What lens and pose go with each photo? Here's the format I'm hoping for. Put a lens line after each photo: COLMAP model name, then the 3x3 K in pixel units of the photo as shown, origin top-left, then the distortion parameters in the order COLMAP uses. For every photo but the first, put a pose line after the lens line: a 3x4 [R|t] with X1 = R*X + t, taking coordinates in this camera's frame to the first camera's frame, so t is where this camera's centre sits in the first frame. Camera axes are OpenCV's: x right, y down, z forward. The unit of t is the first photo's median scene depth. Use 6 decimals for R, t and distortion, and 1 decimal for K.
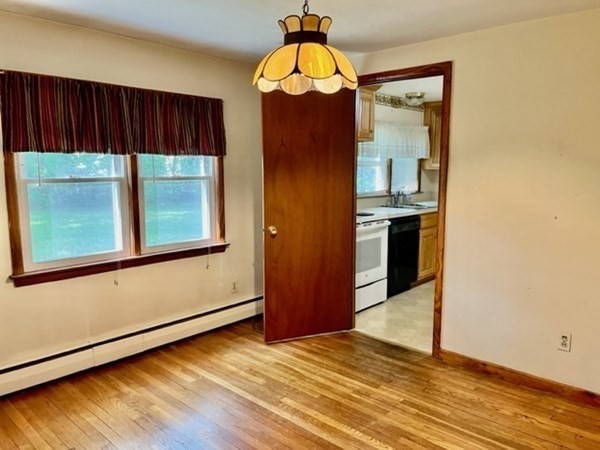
lens RADIAL K [[452.6, 0, 299.7], [0, 452.6, 224.9], [0, 0, 1]] dist [0.039110, -0.061016]
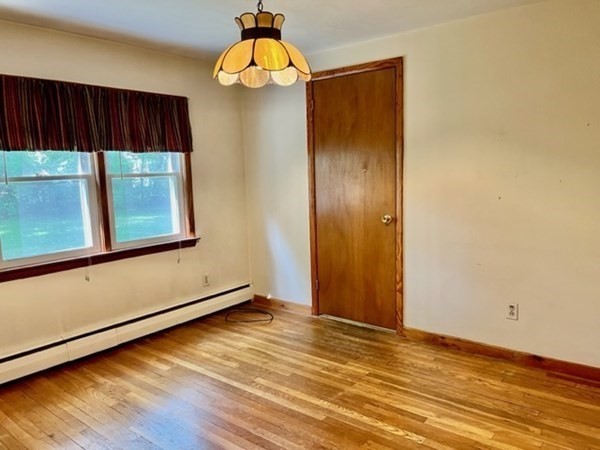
lens RADIAL K [[452.6, 0, 304.1], [0, 452.6, 226.4], [0, 0, 1]] dist [0.039110, -0.061016]
pose [[0.996933, -0.038115, 0.068355, 0.014781], [0.038035, 0.999273, 0.002480, 0.029054], [-0.068400, 0.000128, 0.997658, -0.051633]]
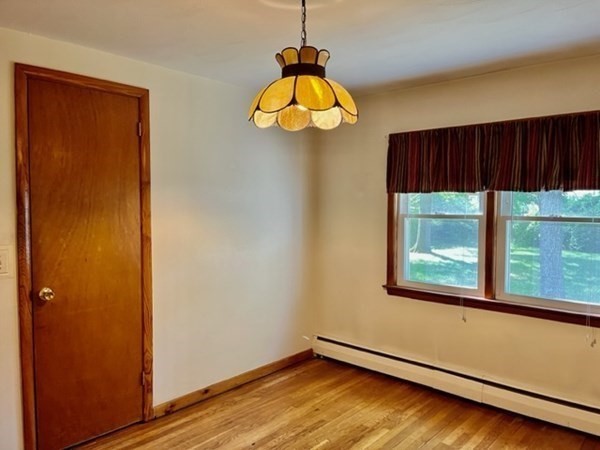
lens RADIAL K [[452.6, 0, 300.5], [0, 452.6, 225.5], [0, 0, 1]] dist [0.039110, -0.061016]
pose [[0.012046, 0.050112, -0.998671, 0.633153], [-0.132061, 0.990074, 0.048087, -0.084644], [0.991168, 0.131307, 0.018545, 0.646430]]
